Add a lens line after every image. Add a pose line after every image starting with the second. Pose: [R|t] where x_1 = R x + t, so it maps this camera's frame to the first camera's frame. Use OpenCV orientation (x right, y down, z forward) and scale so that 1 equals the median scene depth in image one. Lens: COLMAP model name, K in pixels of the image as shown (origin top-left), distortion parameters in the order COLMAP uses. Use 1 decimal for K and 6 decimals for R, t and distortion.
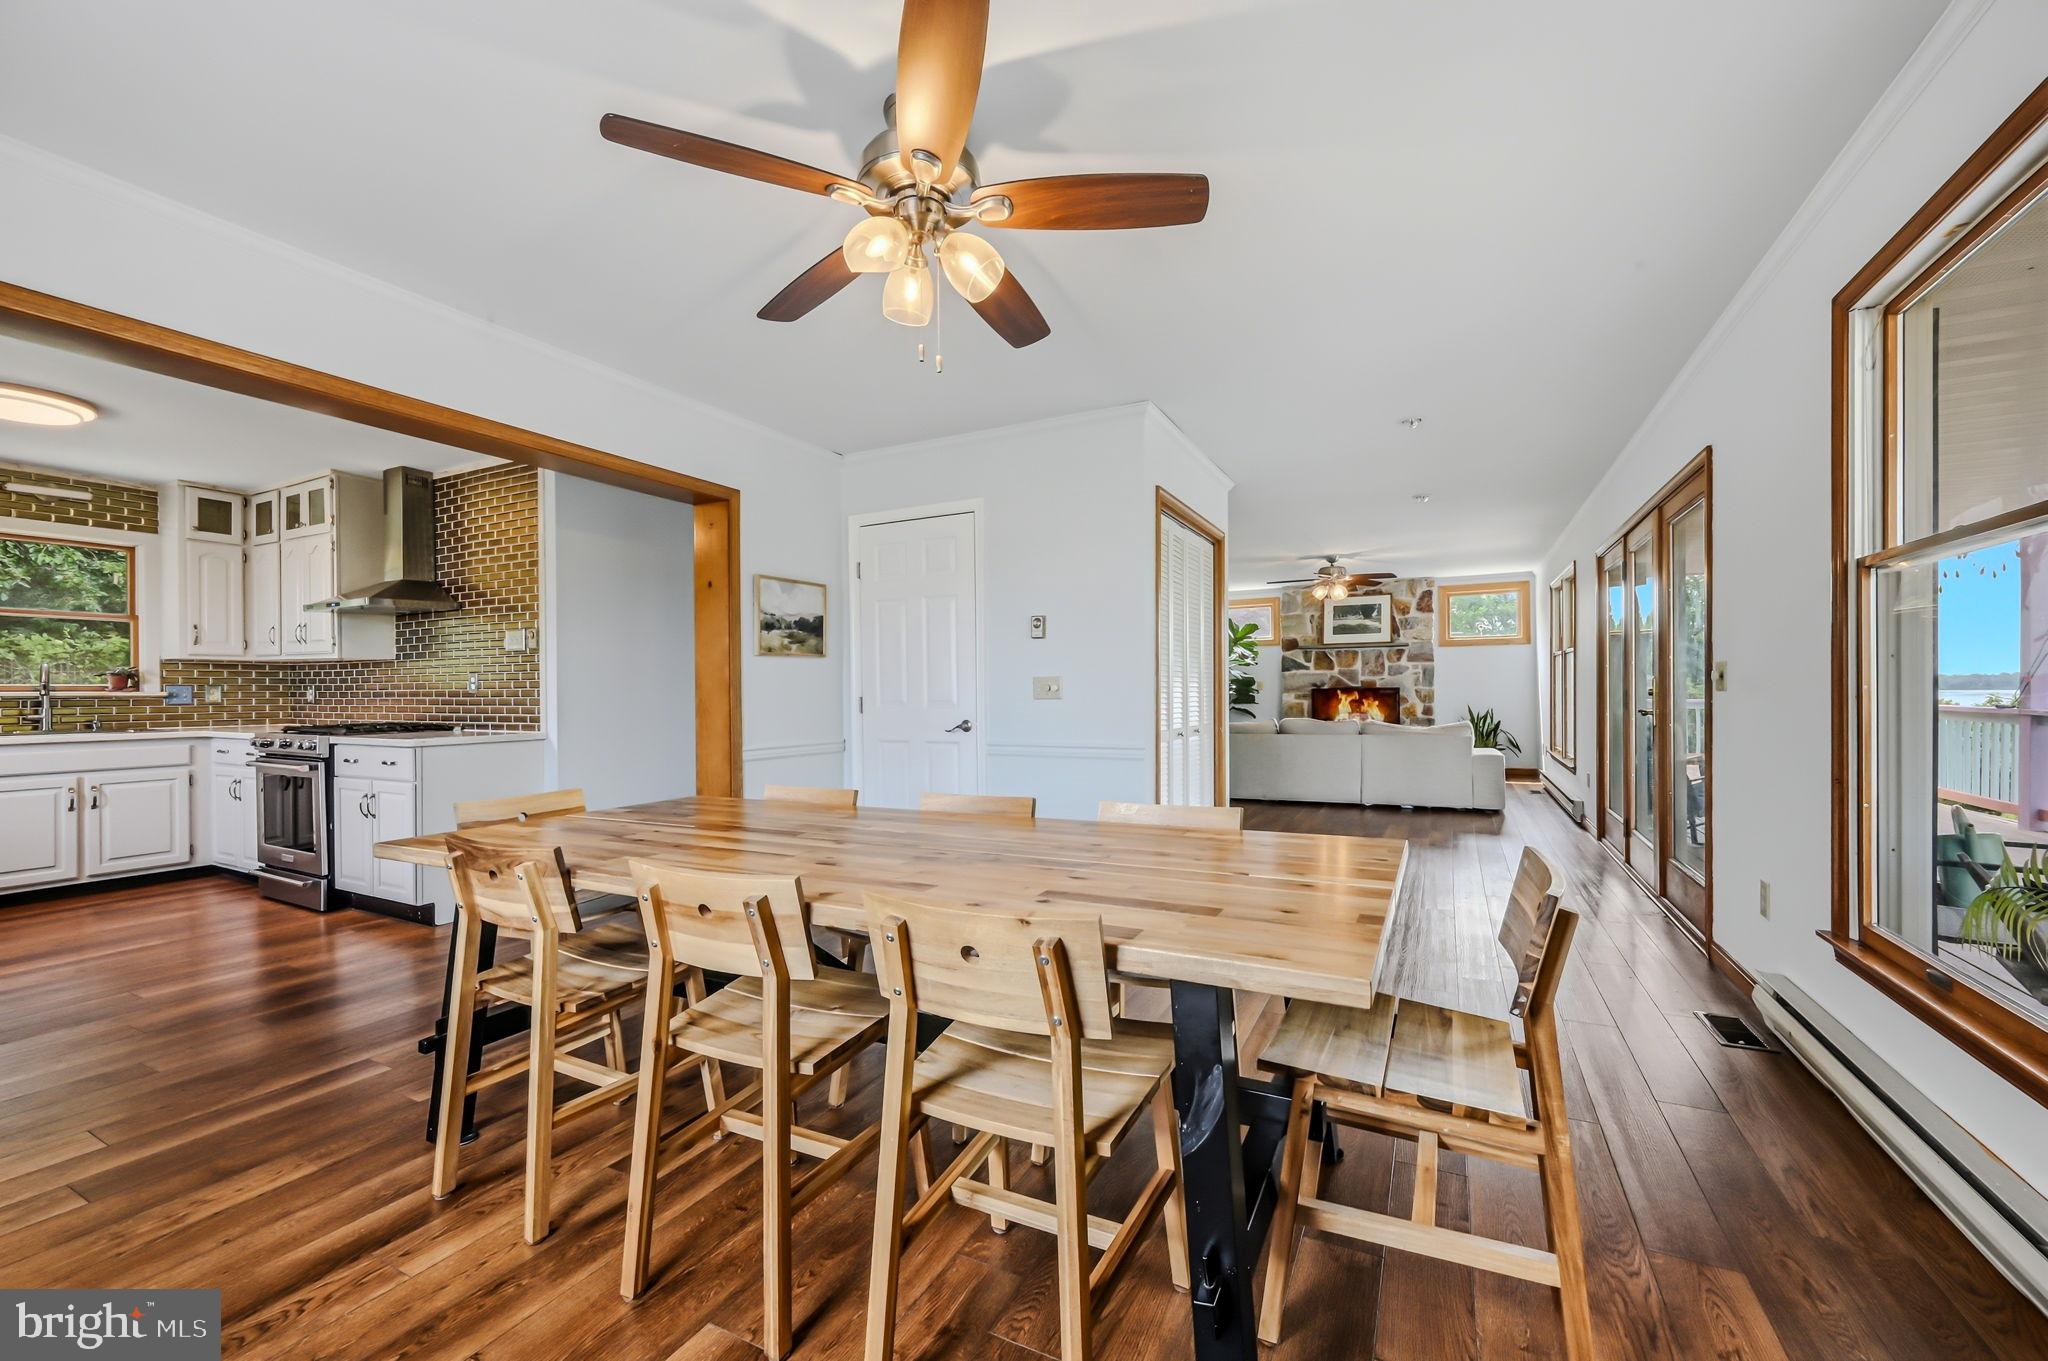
lens RADIAL K [[805.2, 0, 1028.5], [0, 805.2, 693.4], [0, 0, 1]] dist [-0.000610, -0.000407]
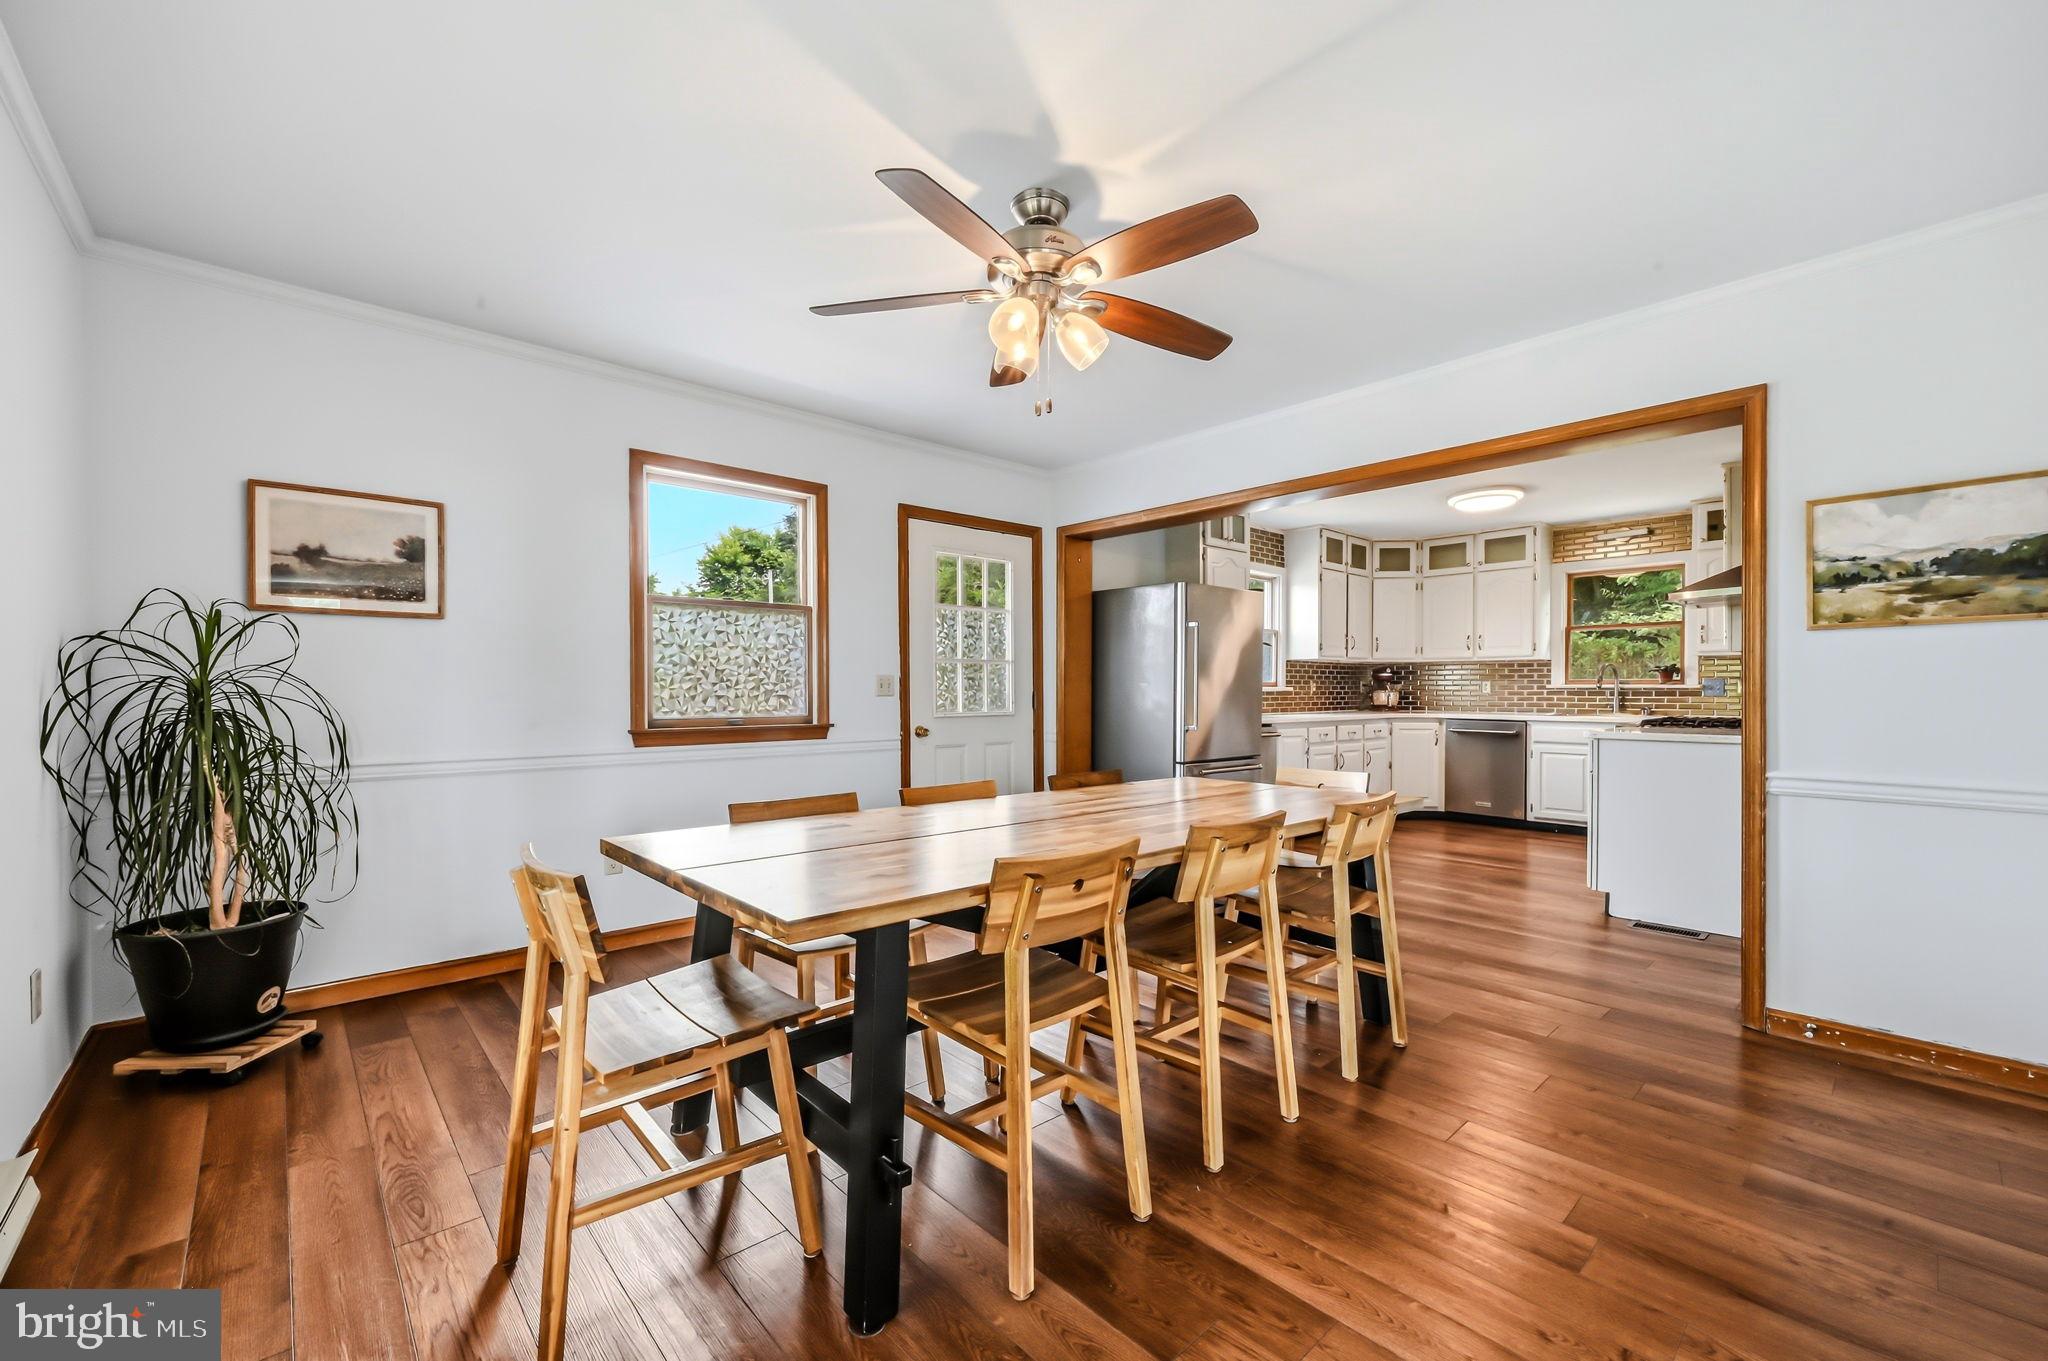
lens RADIAL K [[826.8, 0, 1031.0], [0, 826.8, 699.1], [0, 0, 1]] dist [-0.001813, -0.000146]
pose [[-0.346749, 0.018648, -0.937773, 0.407889], [0.001017, 0.999809, 0.019505, -0.006098], [0.937957, 0.005810, -0.346702, 0.562443]]
